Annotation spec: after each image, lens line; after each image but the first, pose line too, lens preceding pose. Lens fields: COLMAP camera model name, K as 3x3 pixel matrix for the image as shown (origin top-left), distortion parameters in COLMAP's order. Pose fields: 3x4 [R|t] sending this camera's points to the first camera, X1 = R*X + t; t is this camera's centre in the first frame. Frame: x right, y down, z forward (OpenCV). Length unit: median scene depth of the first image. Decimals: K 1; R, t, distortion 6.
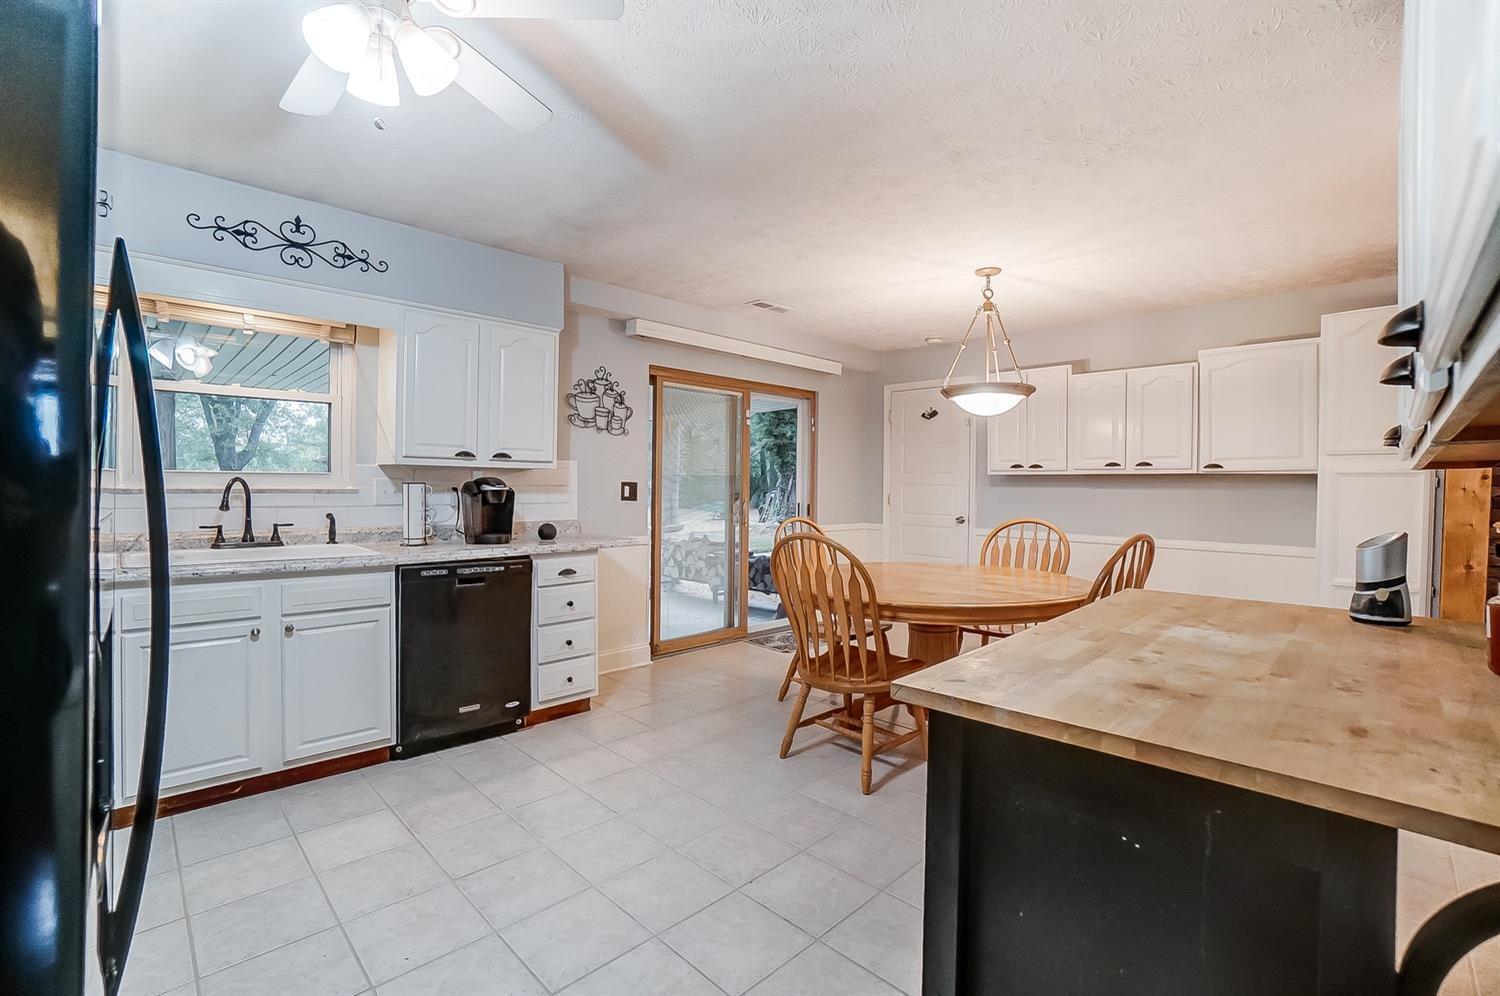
lens RADIAL K [[656.4, 0, 738.2], [0, 656.4, 487.5], [0, 0, 1]] dist [-0.068615, 0.024493]
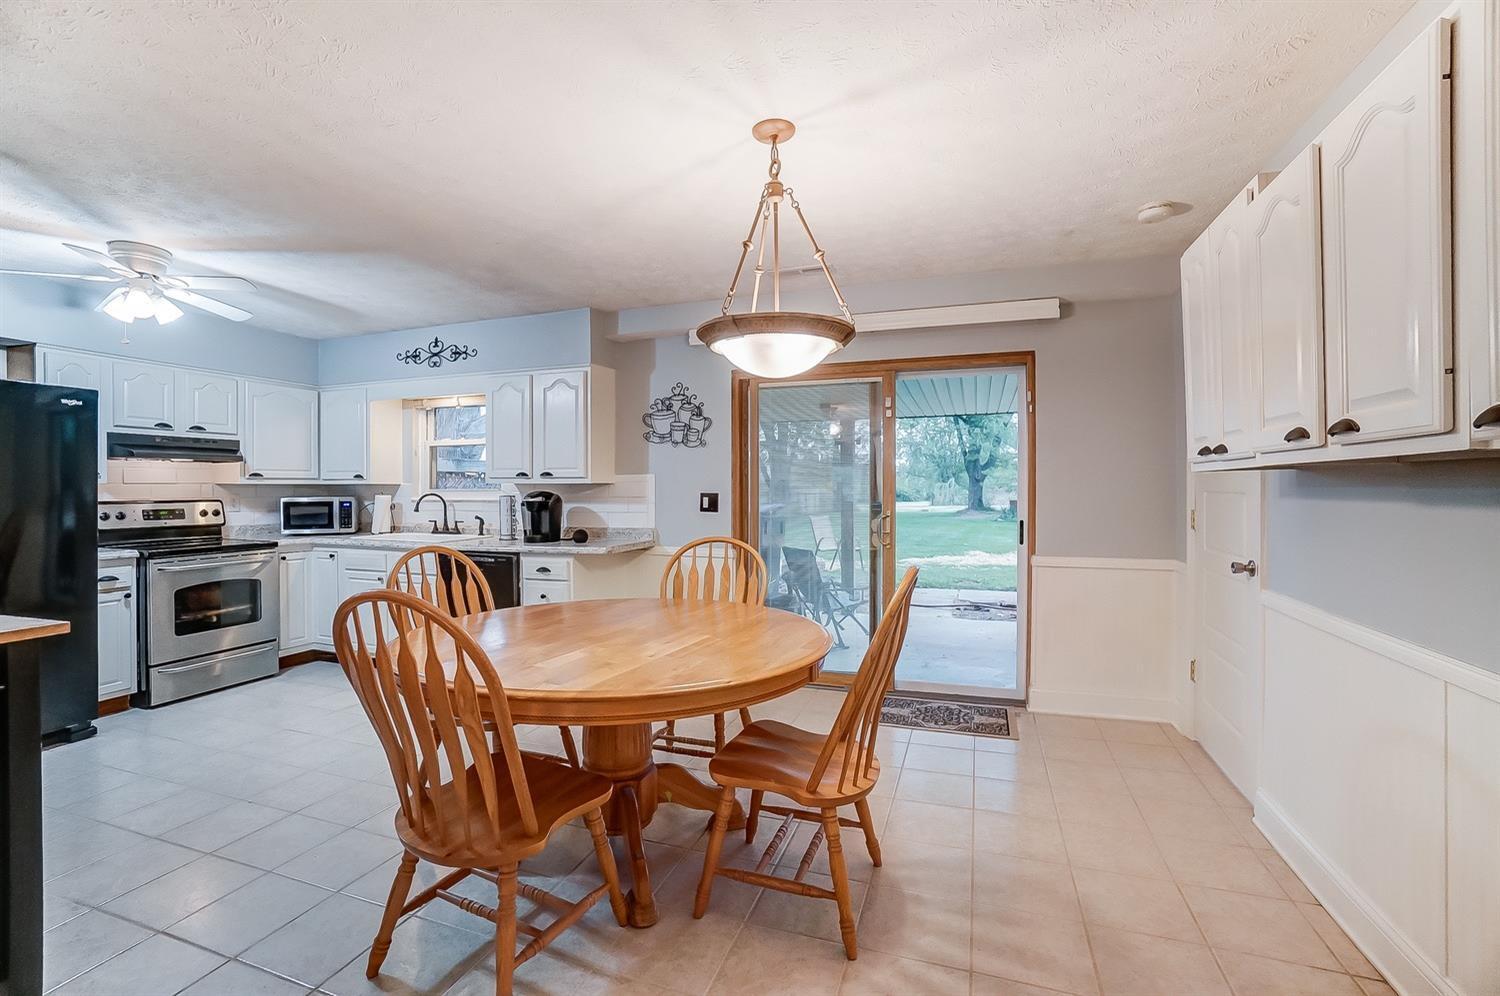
lens RADIAL K [[656.4, 0, 738.2], [0, 656.4, 487.5], [0, 0, 1]] dist [-0.068615, 0.024493]
pose [[0.443159, -0.012837, -0.896351, 0.873175], [0.001934, 0.999909, -0.013364, -0.004700], [0.896441, 0.004189, 0.443144, 0.709212]]
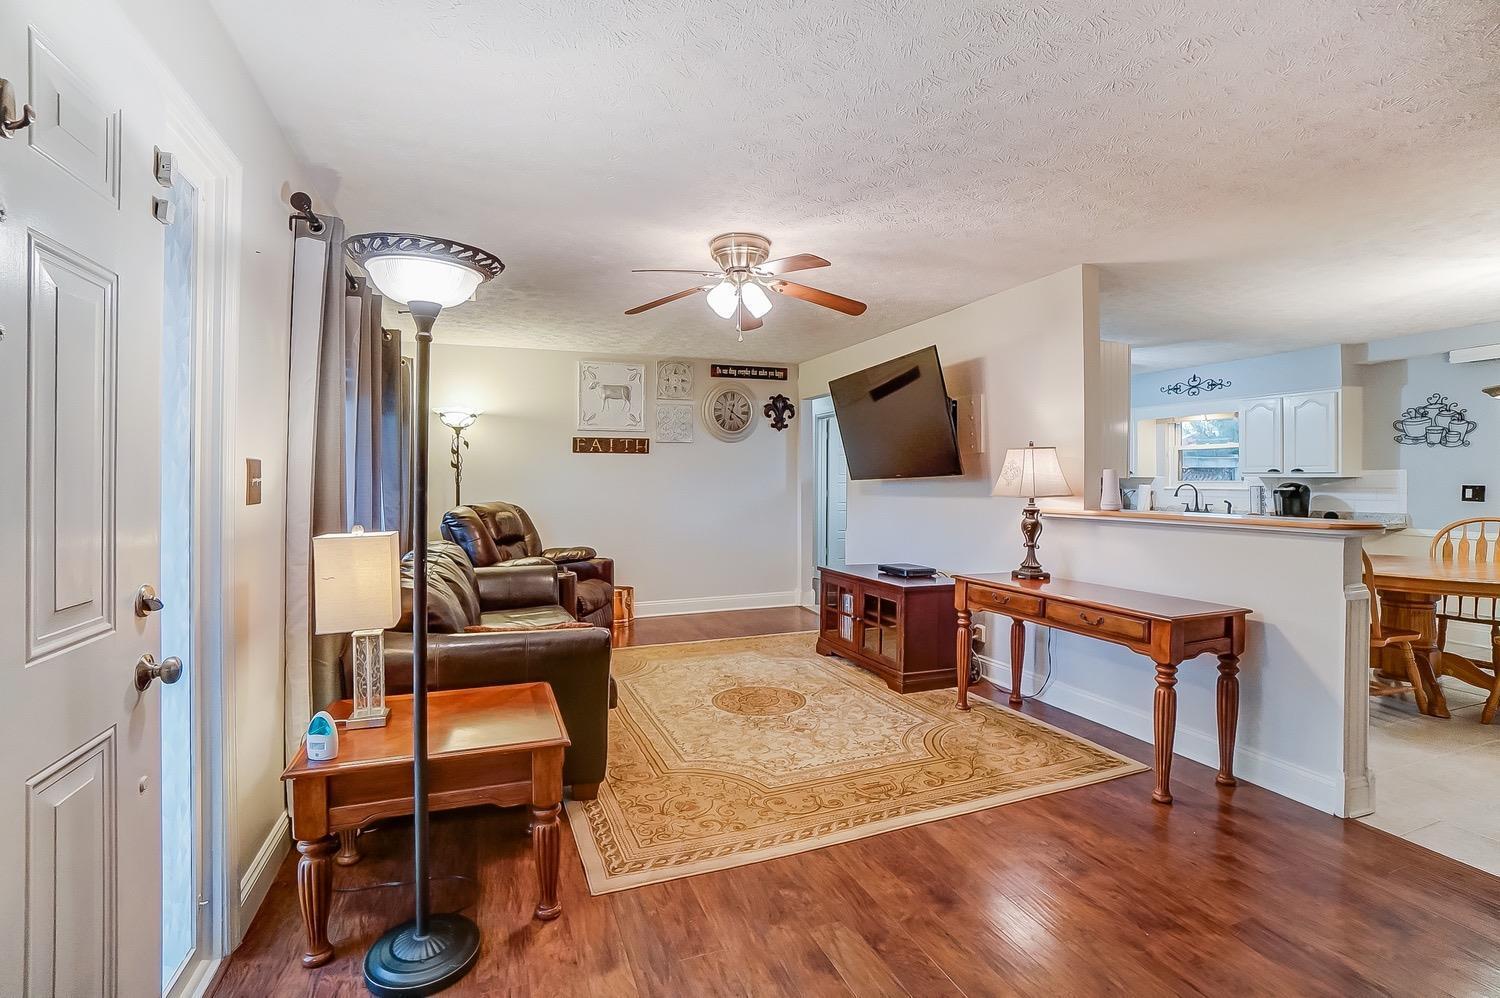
lens RADIAL K [[676.3, 0, 744.9], [0, 676.3, 479.9], [0, 0, 1]] dist [-0.055711, 0.023366]
pose [[-0.381208, -0.012972, -0.924398, 1.664739], [-0.012390, 0.999883, -0.008921, 0.009676], [0.924406, 0.008053, -0.381325, 0.285815]]
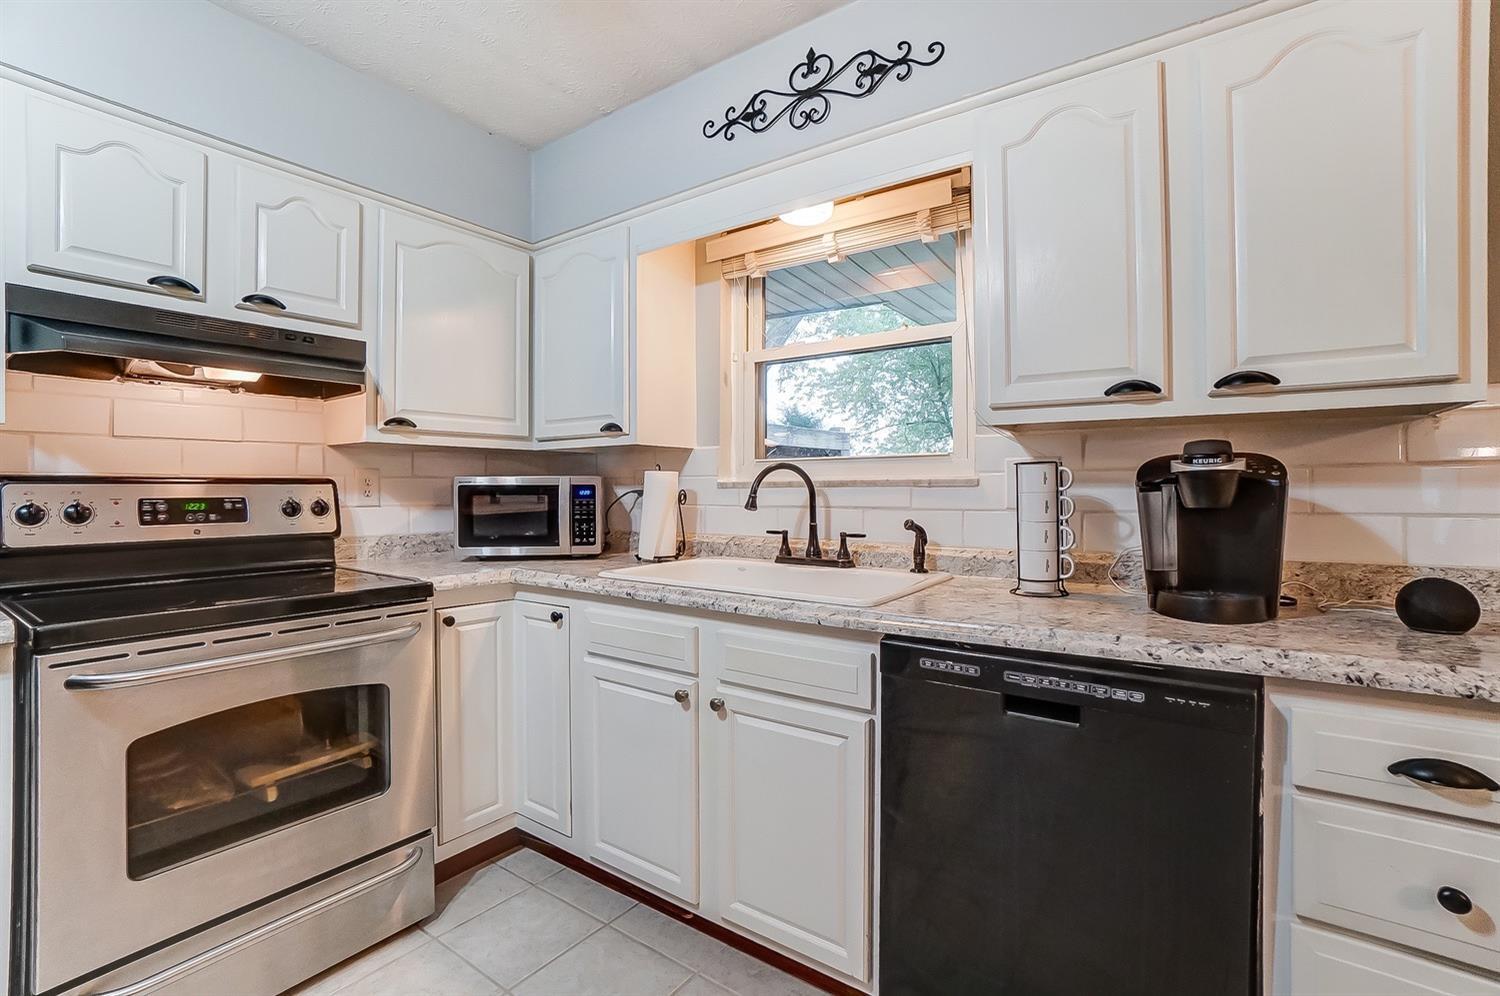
lens RADIAL K [[675.3, 0, 736.9], [0, 675.3, 487.2], [0, 0, 1]] dist [-0.064165, 0.022769]
pose [[0.172477, -0.015617, -0.984890, -0.046643], [-0.001445, 0.999869, -0.016108, 0.016382], [0.985012, 0.004202, 0.172432, 0.601283]]
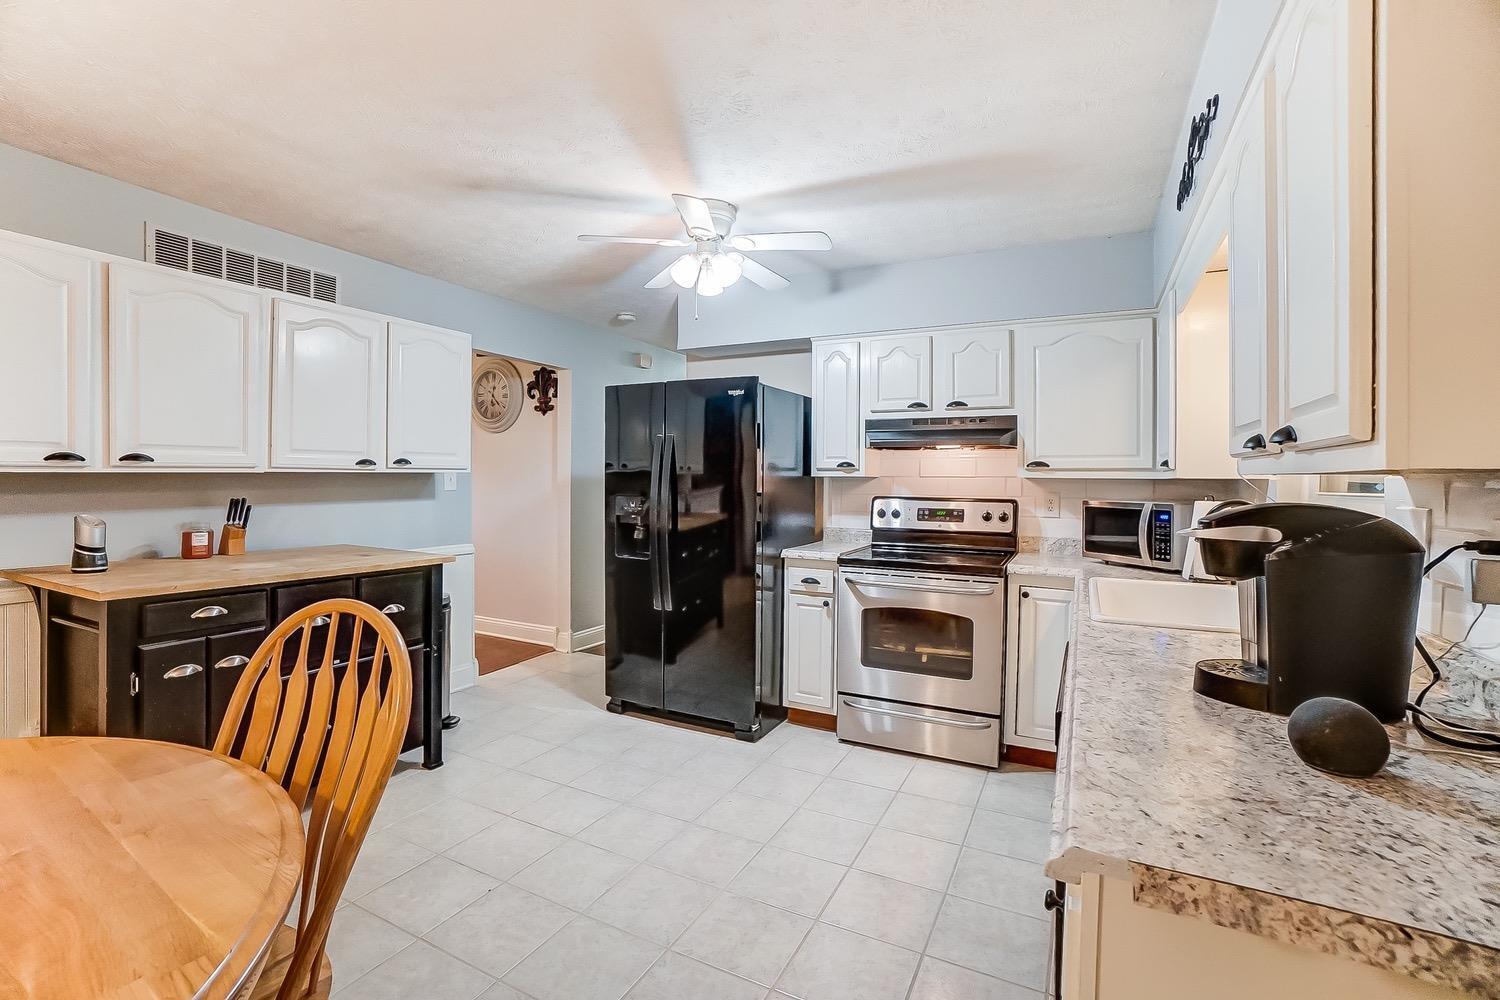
lens RADIAL K [[675.3, 0, 736.9], [0, 675.3, 489.2], [0, 0, 1]] dist [-0.064165, 0.022769]
pose [[-0.949236, -0.016595, -0.314126, -0.007646], [-0.023632, 0.999548, 0.018605, -0.022099], [0.313675, 0.025084, -0.949199, 1.120011]]
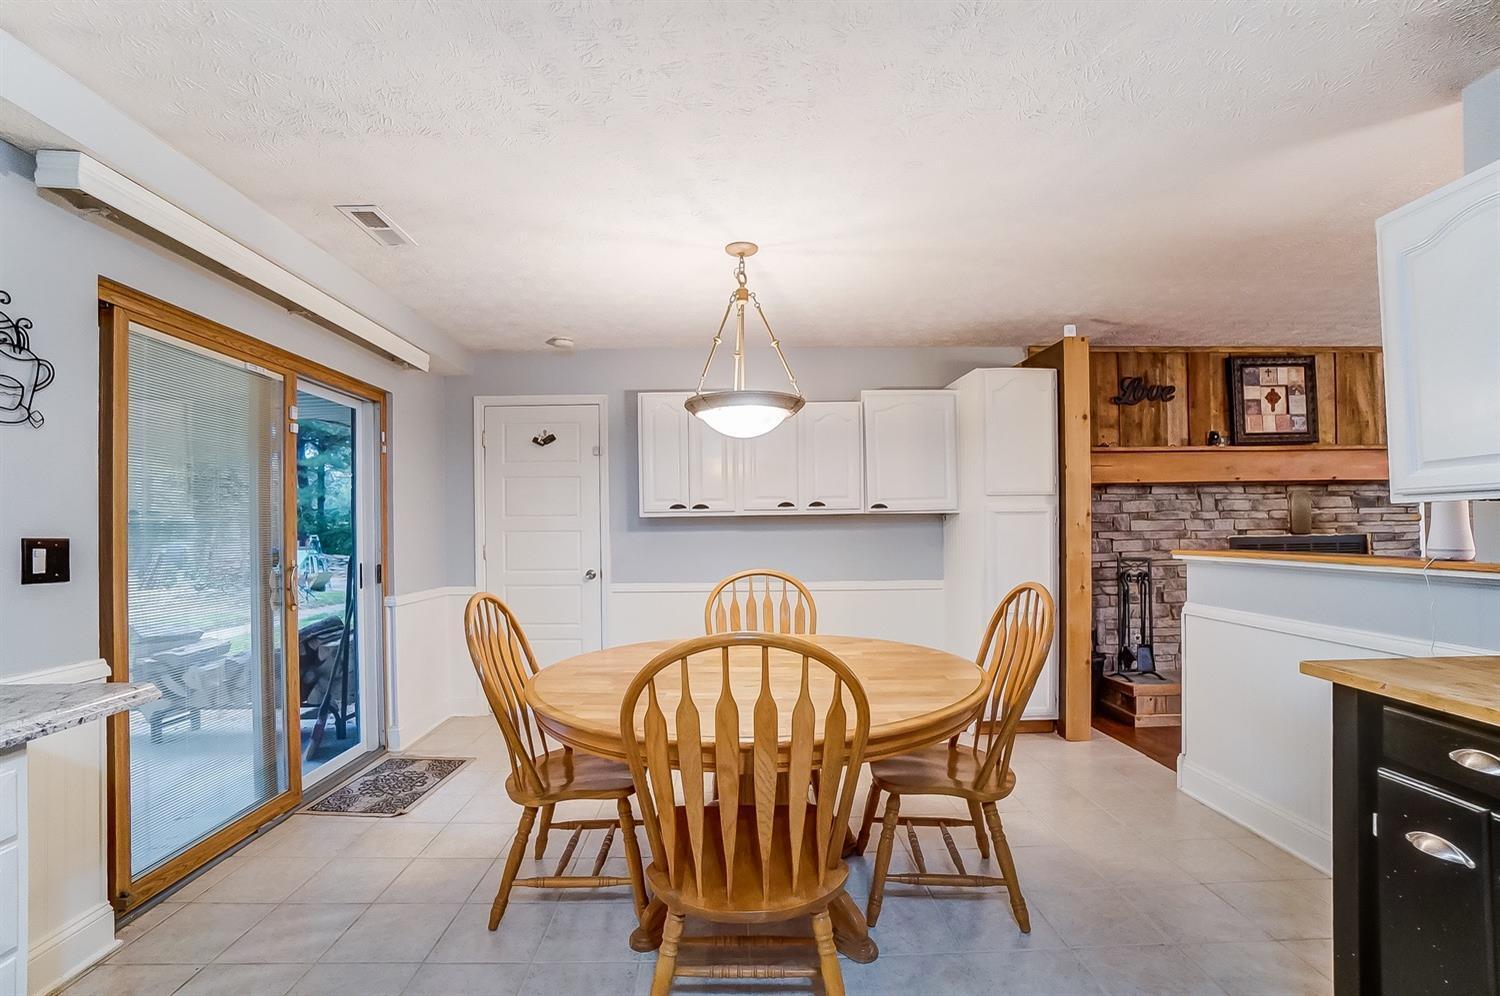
lens RADIAL K [[672.0, 0, 740.6], [0, 672.0, 514.9], [0, 0, 1]] dist [-0.067668, 0.024338]
pose [[0.691335, -0.003684, 0.722525, -0.182895], [0.022985, 0.999593, -0.016895, -0.007592], [-0.722169, 0.028287, 0.691138, 0.465923]]
